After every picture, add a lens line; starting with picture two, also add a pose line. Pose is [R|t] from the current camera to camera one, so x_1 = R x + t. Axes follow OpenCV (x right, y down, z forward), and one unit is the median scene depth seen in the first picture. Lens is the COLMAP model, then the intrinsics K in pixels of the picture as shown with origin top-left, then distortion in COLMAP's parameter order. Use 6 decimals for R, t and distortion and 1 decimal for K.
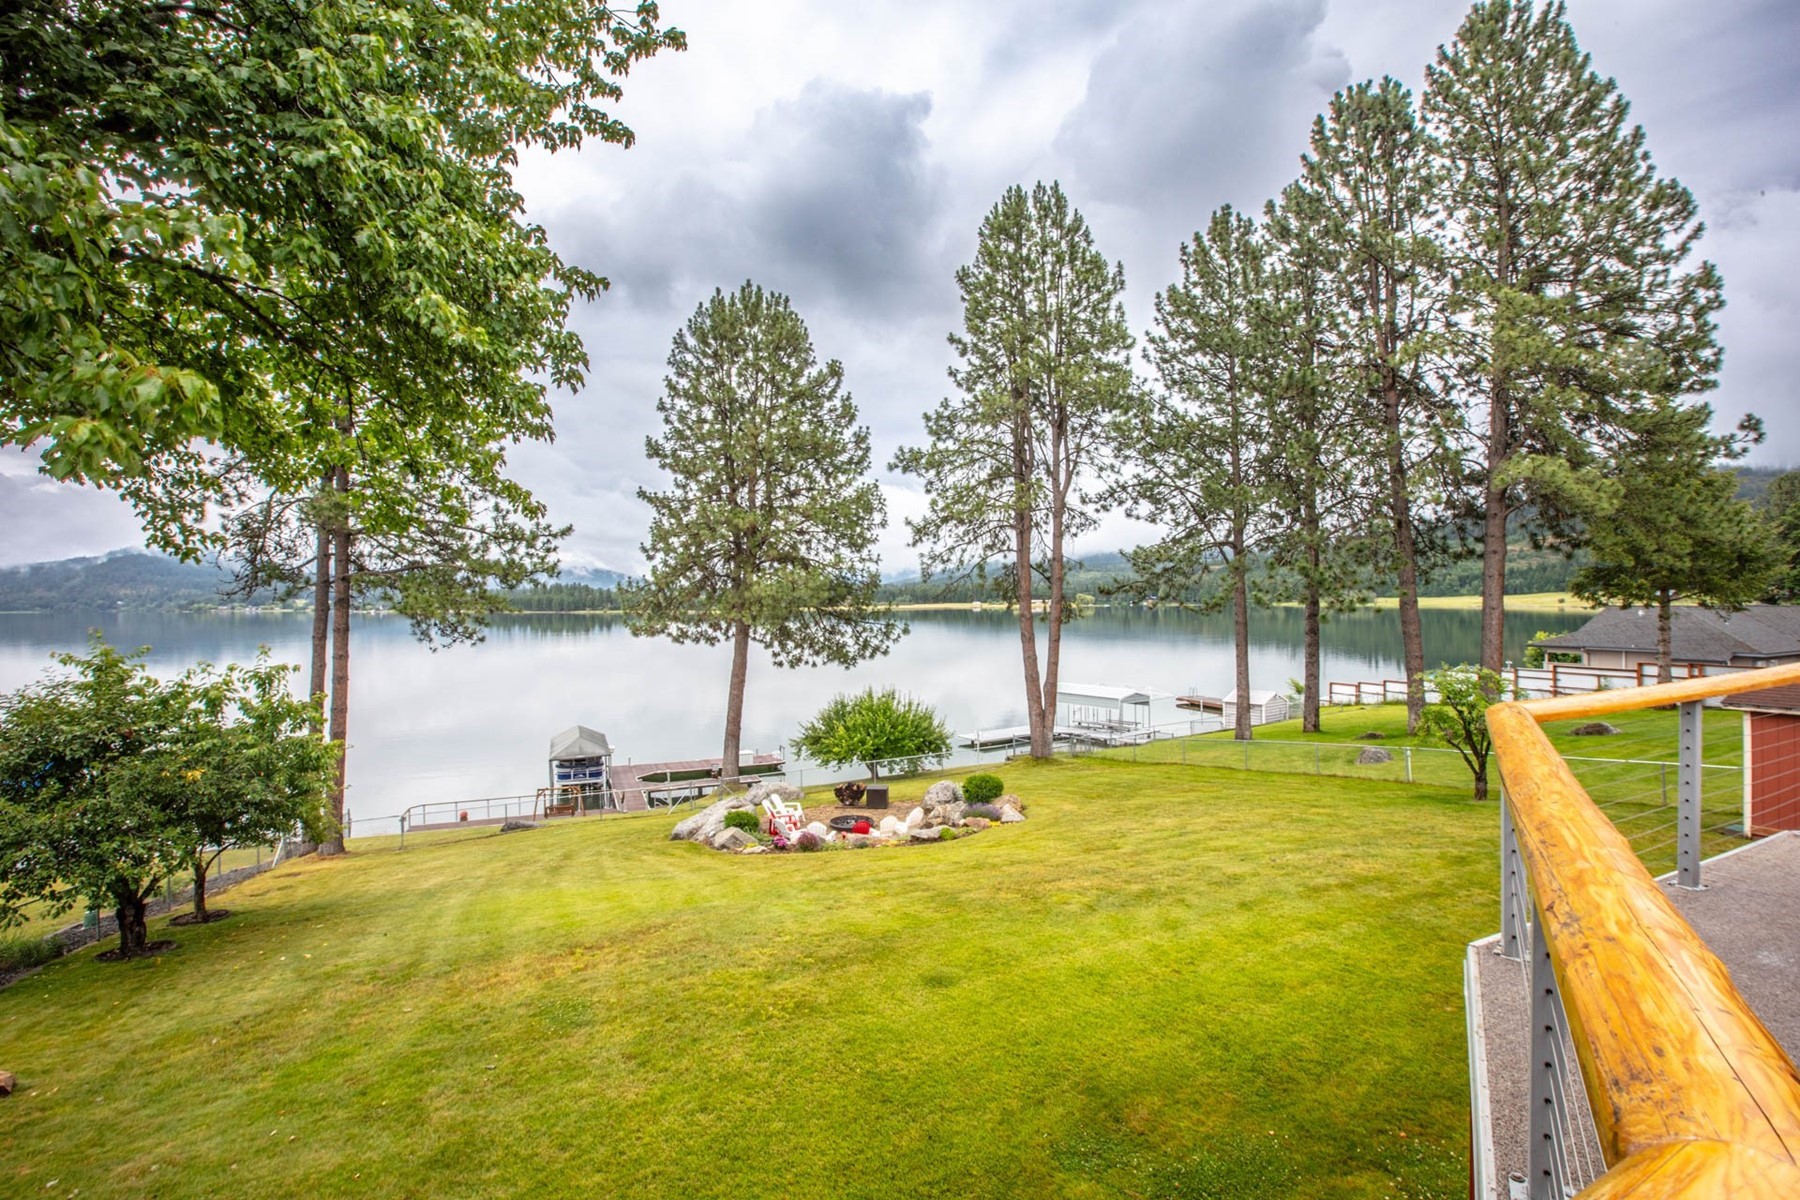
lens RADIAL K [[823.4, 0, 903.8], [0, 823.4, 594.0], [0, 0, 1]] dist [-0.044311, 0.015252]
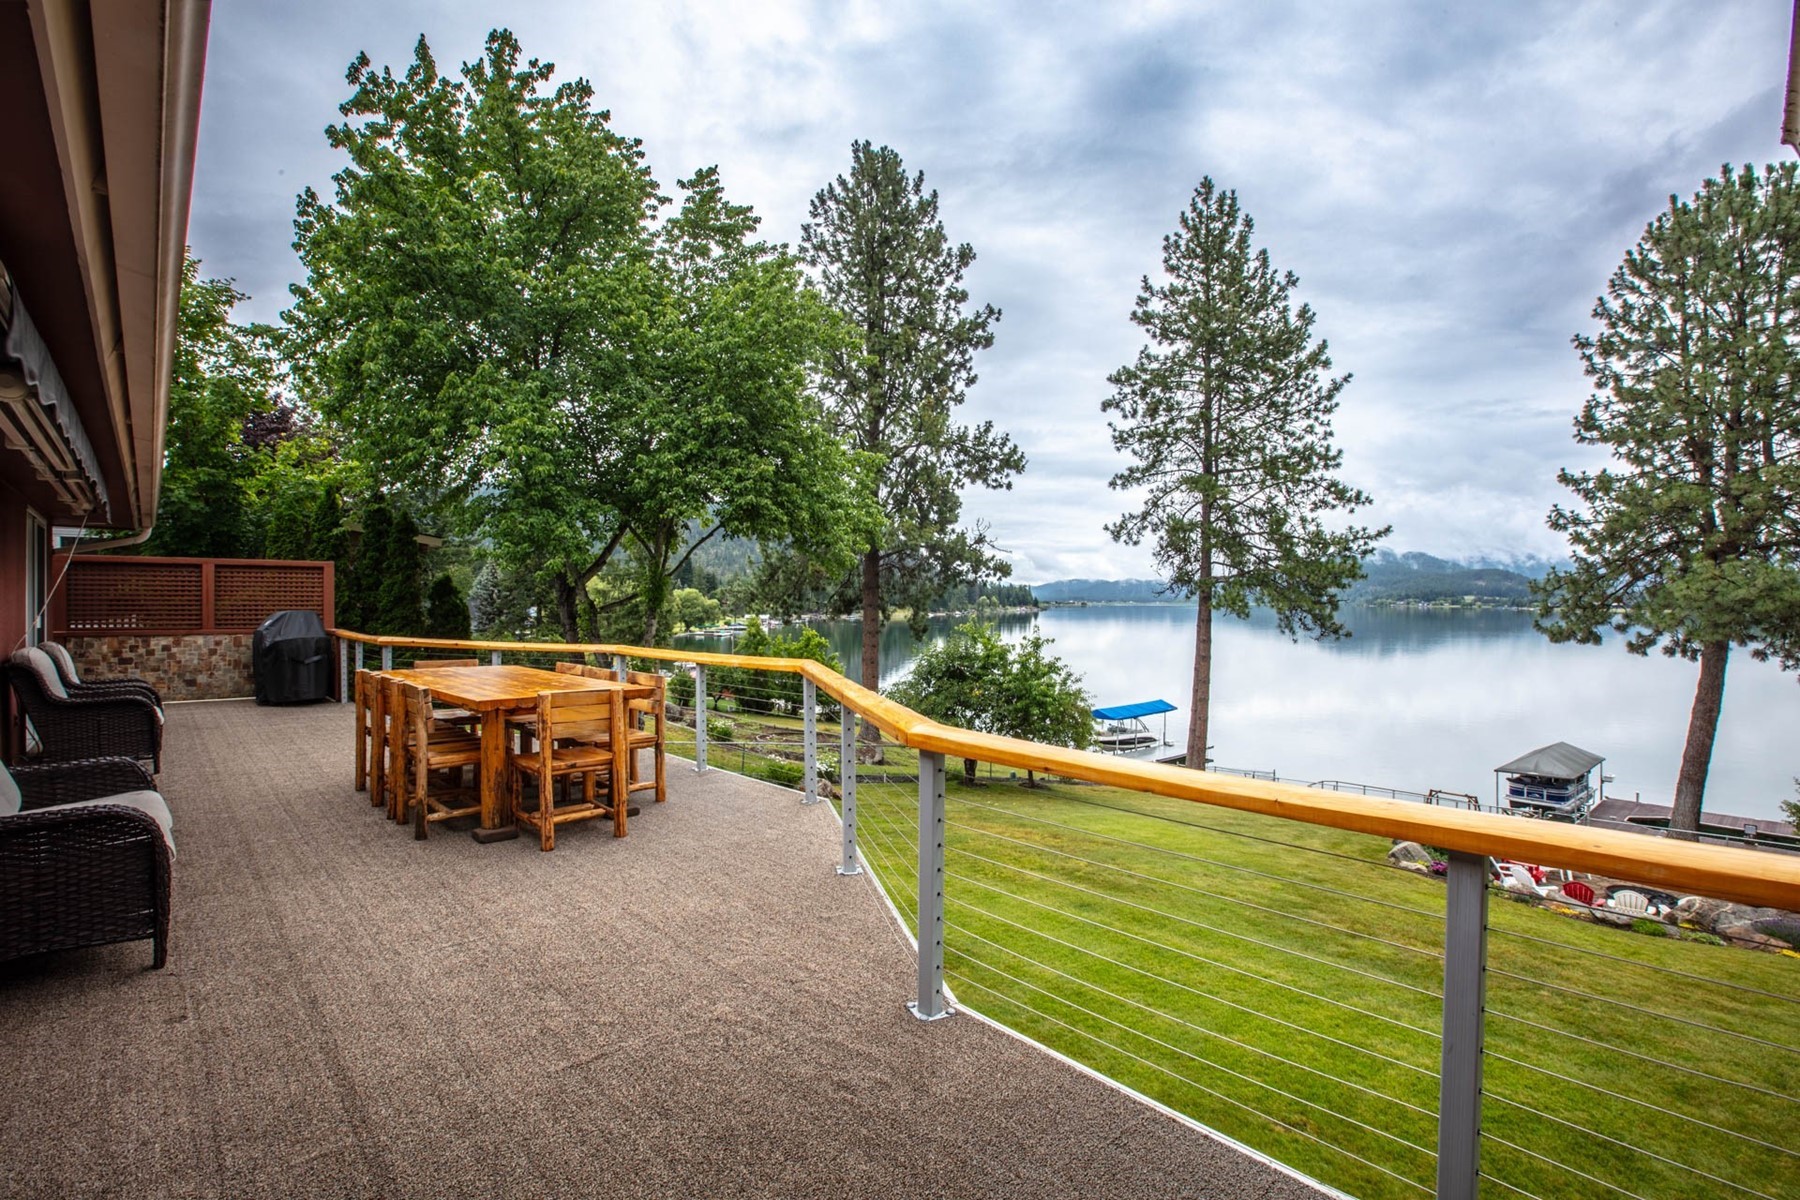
lens RADIAL K [[823.4, 0, 906.3], [0, 823.4, 599.9], [0, 0, 1]] dist [-0.044311, 0.015252]
pose [[0.305008, 0.009319, -0.952304, 0.268901], [0.002175, 0.999943, 0.010482, -0.002853], [0.952347, -0.005268, 0.304970, 0.081004]]
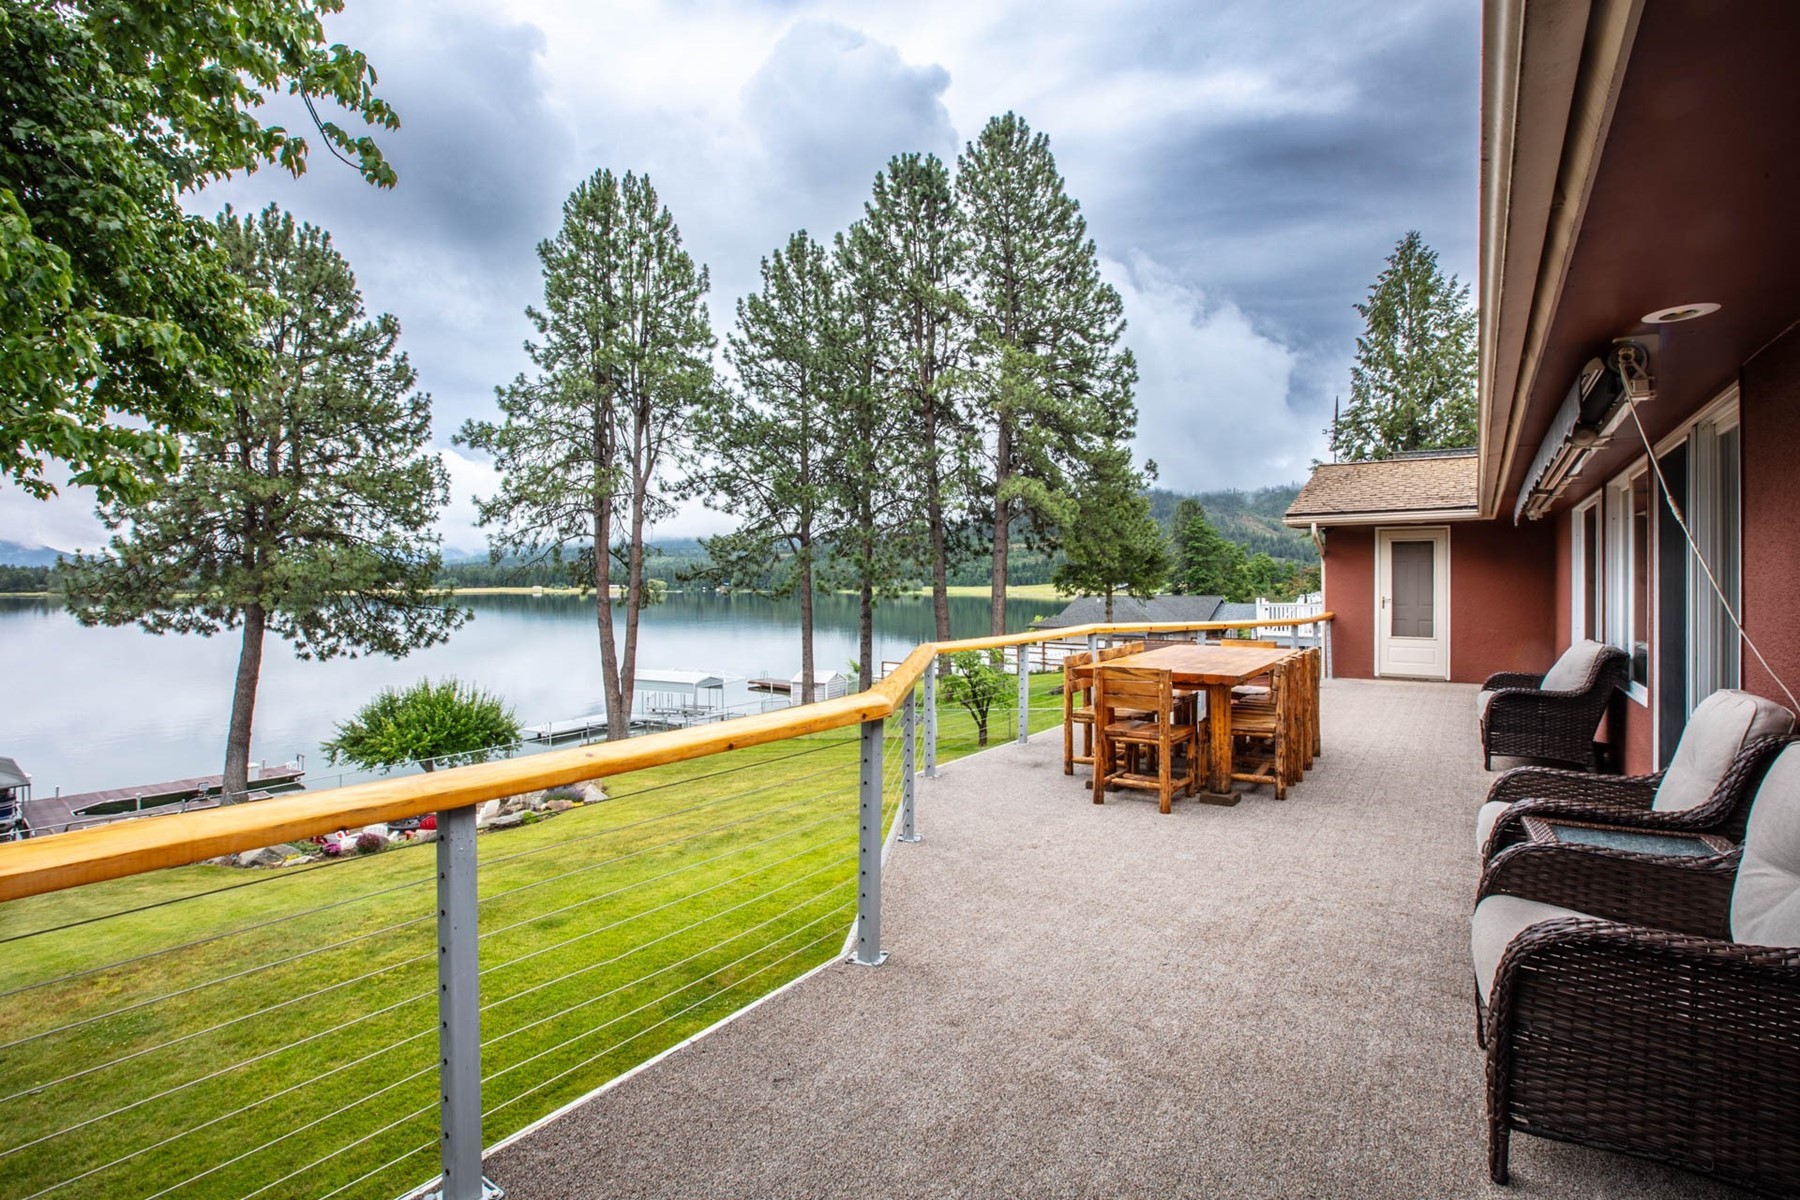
lens RADIAL K [[823.4, 0, 901.2], [0, 823.4, 578.3], [0, 0, 1]] dist [-0.044311, 0.015252]
pose [[0.875038, 0.015768, 0.483797, -0.016656], [-0.014723, 0.999874, -0.005958, -0.000476], [-0.483830, -0.001910, 0.875160, -0.042581]]
